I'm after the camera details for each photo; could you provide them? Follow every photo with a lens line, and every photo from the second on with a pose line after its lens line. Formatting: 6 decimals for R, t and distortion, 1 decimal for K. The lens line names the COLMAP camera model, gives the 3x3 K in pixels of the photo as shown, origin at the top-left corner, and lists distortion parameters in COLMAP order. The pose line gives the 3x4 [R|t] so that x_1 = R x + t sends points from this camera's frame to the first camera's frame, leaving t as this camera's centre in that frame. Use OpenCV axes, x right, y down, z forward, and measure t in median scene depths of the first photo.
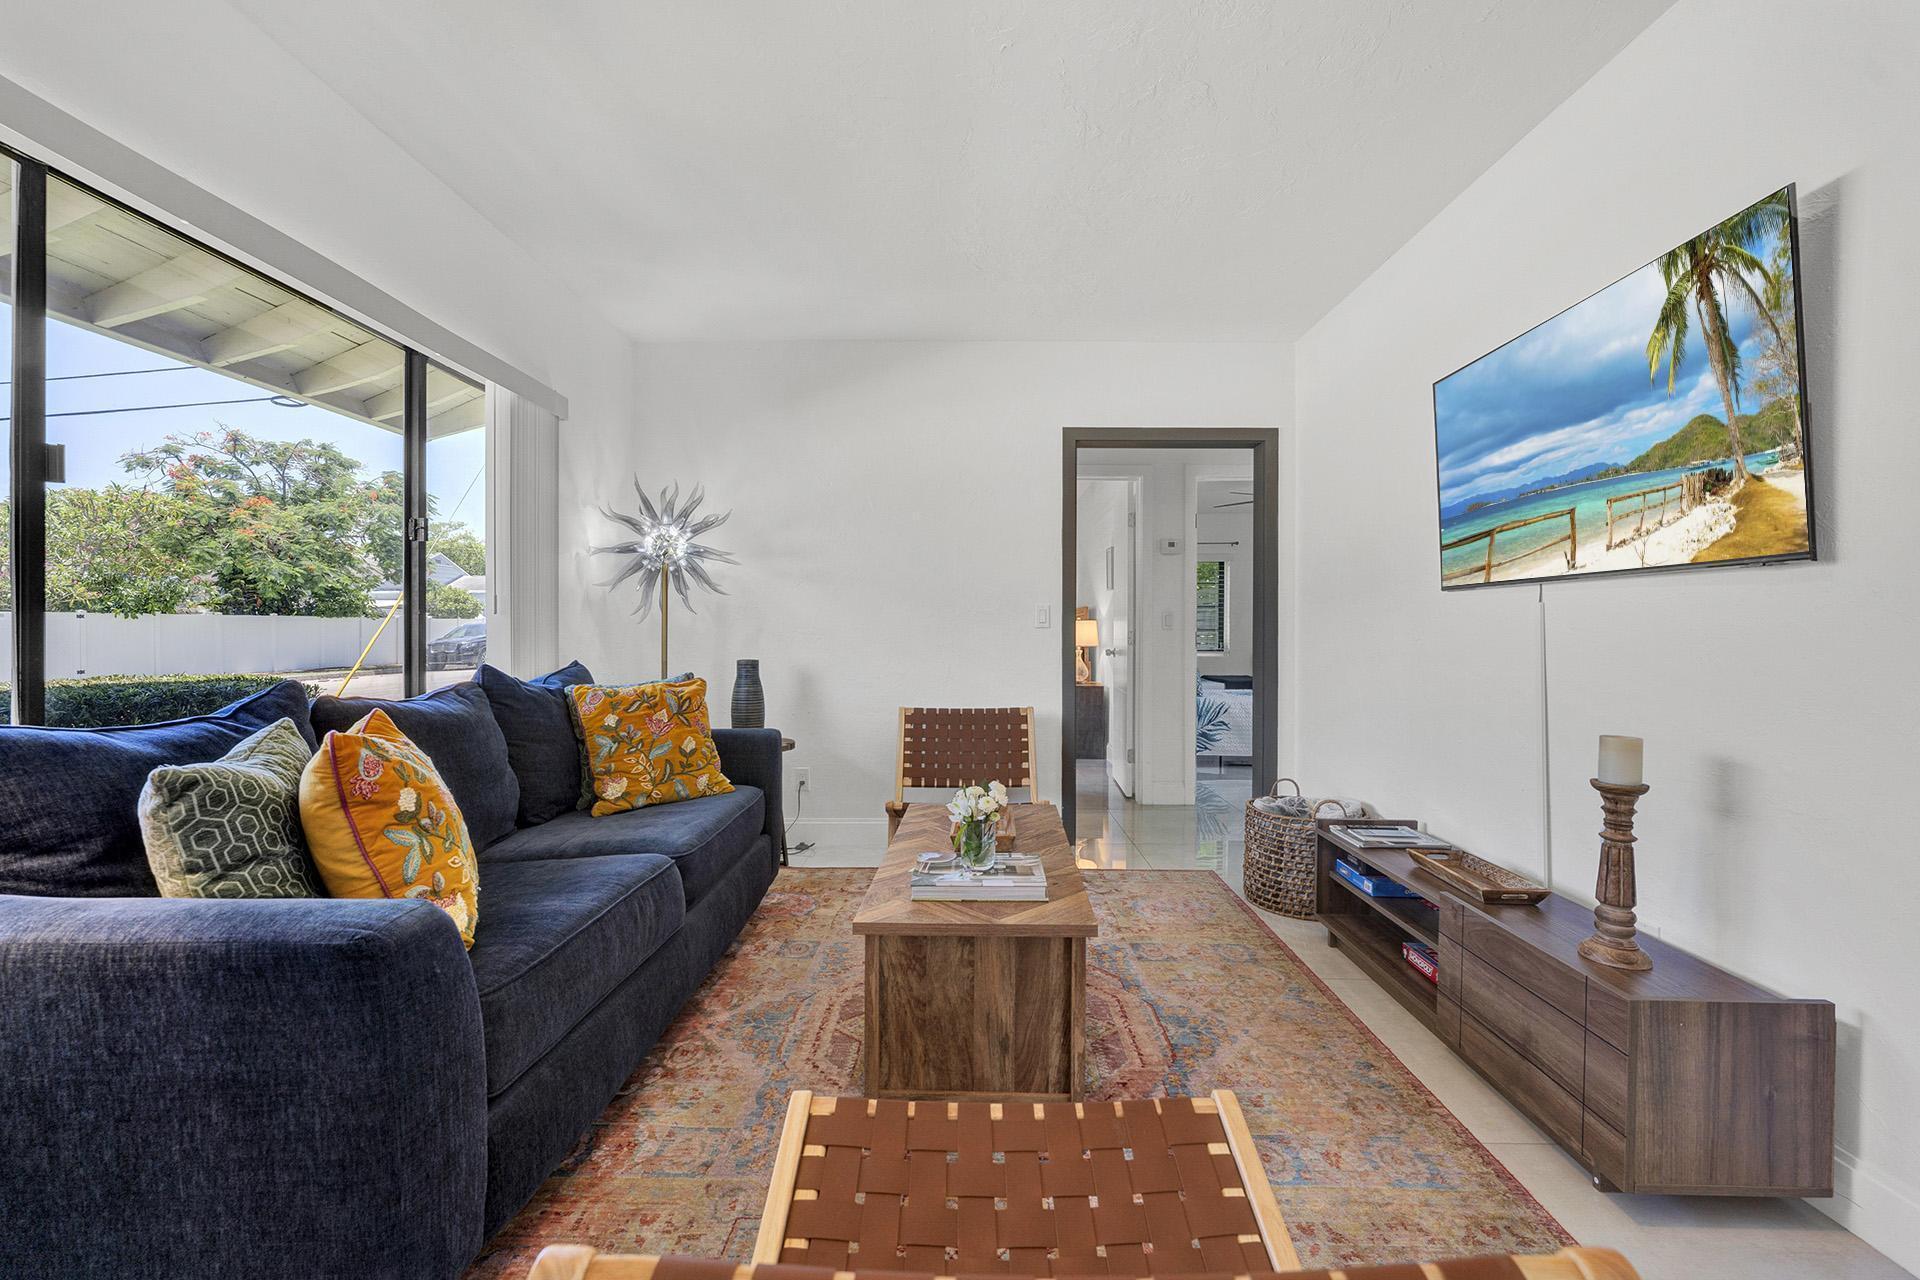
lens RADIAL K [[811.0, 0, 970.6], [0, 811.0, 633.6], [0, 0, 1]] dist [-0.001852, -0.000207]
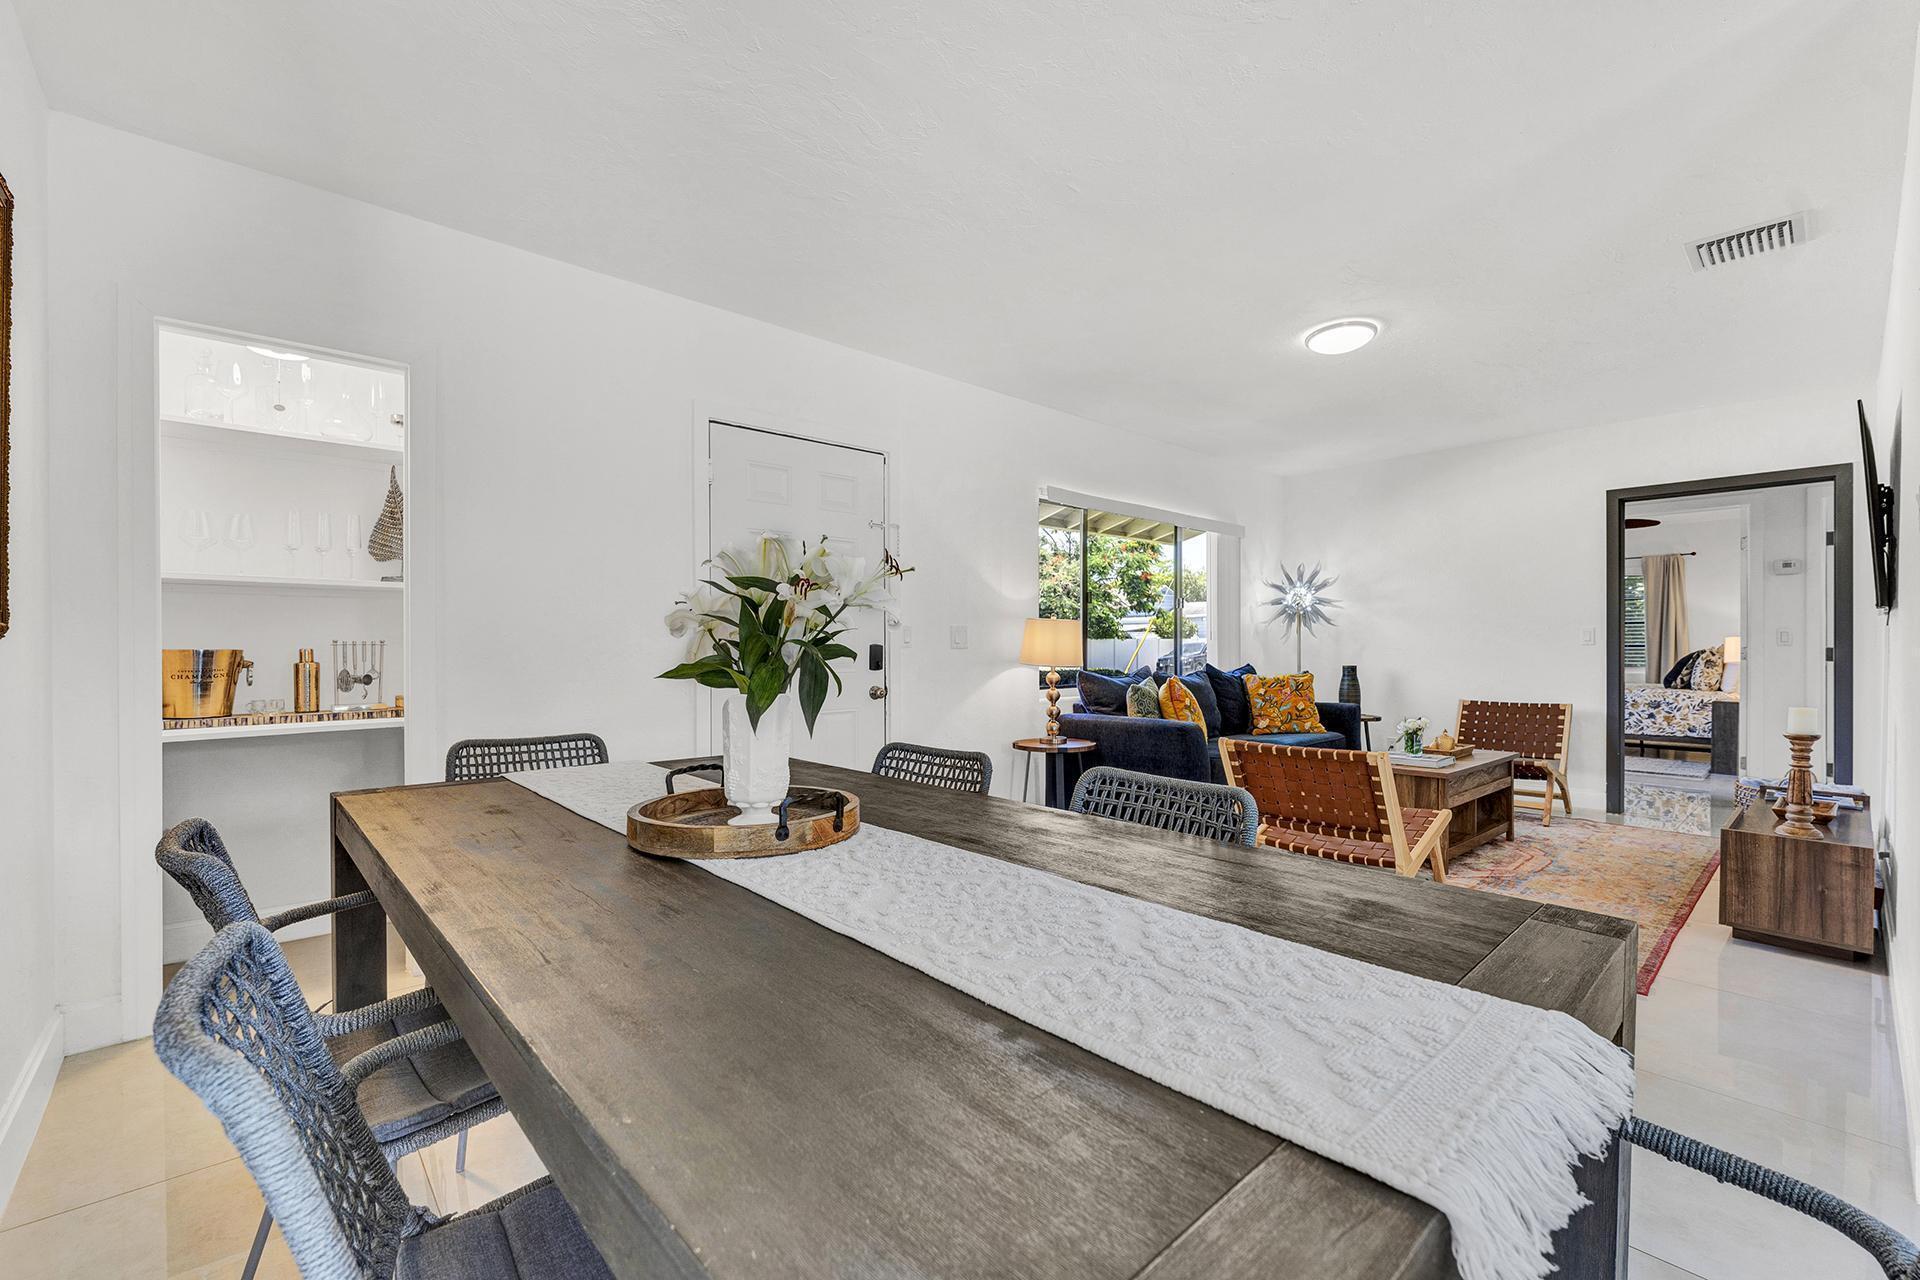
lens RADIAL K [[811.0, 0, 955.2], [0, 811.0, 653.2], [0, 0, 1]] dist [-0.001852, -0.000207]
pose [[0.675087, 0.001952, -0.737736, 0.416870], [-0.000230, 0.999997, 0.002436, 0.003992], [0.737738, -0.001475, 0.675085, -0.732854]]
